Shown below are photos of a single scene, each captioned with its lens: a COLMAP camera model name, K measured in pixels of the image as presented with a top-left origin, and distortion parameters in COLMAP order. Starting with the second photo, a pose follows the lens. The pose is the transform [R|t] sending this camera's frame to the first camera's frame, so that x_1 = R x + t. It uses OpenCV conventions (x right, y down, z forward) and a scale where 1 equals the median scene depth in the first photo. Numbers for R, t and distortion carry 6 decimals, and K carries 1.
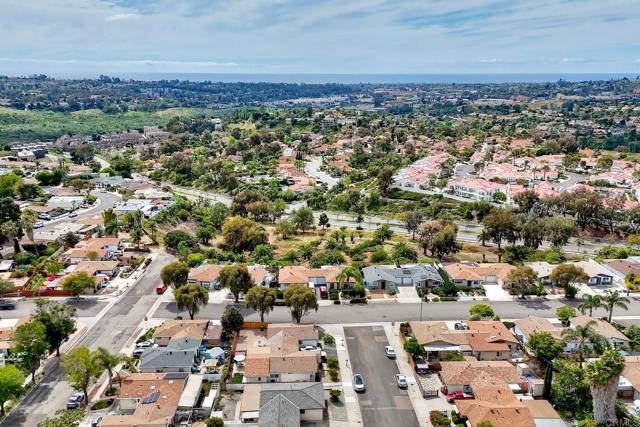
lens RADIAL K [[571.1, 0, 316.3], [0, 571.1, 215.4], [0, 0, 1]] dist [0.087228, -0.105574]
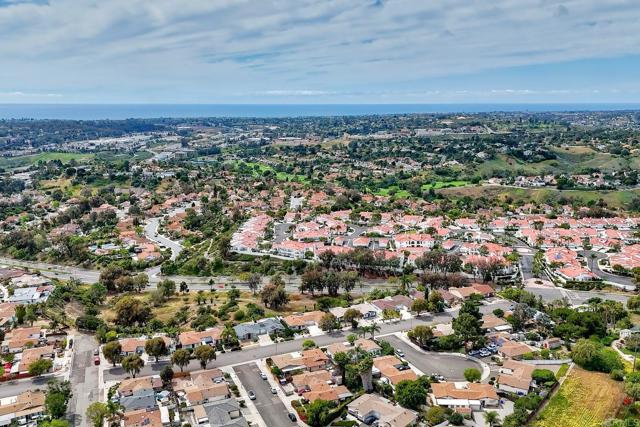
lens RADIAL K [[571.1, 0, 326.0], [0, 571.1, 199.0], [0, 0, 1]] dist [0.087228, -0.105574]
pose [[0.937685, -0.060513, 0.342177, -0.130537], [0.087004, 0.994239, -0.062595, -0.088164], [-0.336418, 0.088465, 0.937548, -0.386673]]
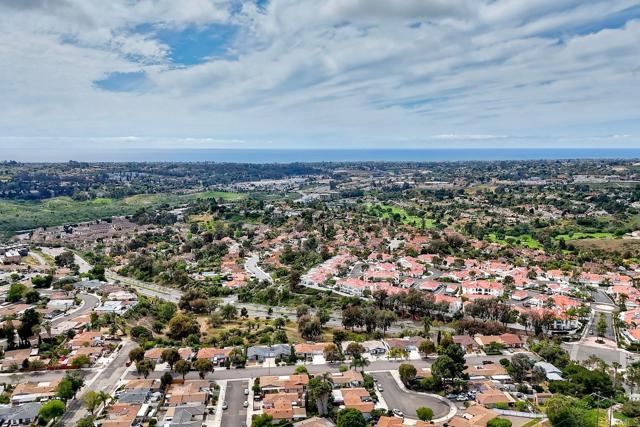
lens RADIAL K [[571.1, 0, 320.2], [0, 571.1, 212.8], [0, 0, 1]] dist [0.087228, -0.105574]
pose [[0.997961, -0.007535, 0.063375, 0.126633], [0.015706, 0.991462, -0.129447, -0.055483], [-0.061859, 0.130178, 0.989559, -0.518664]]
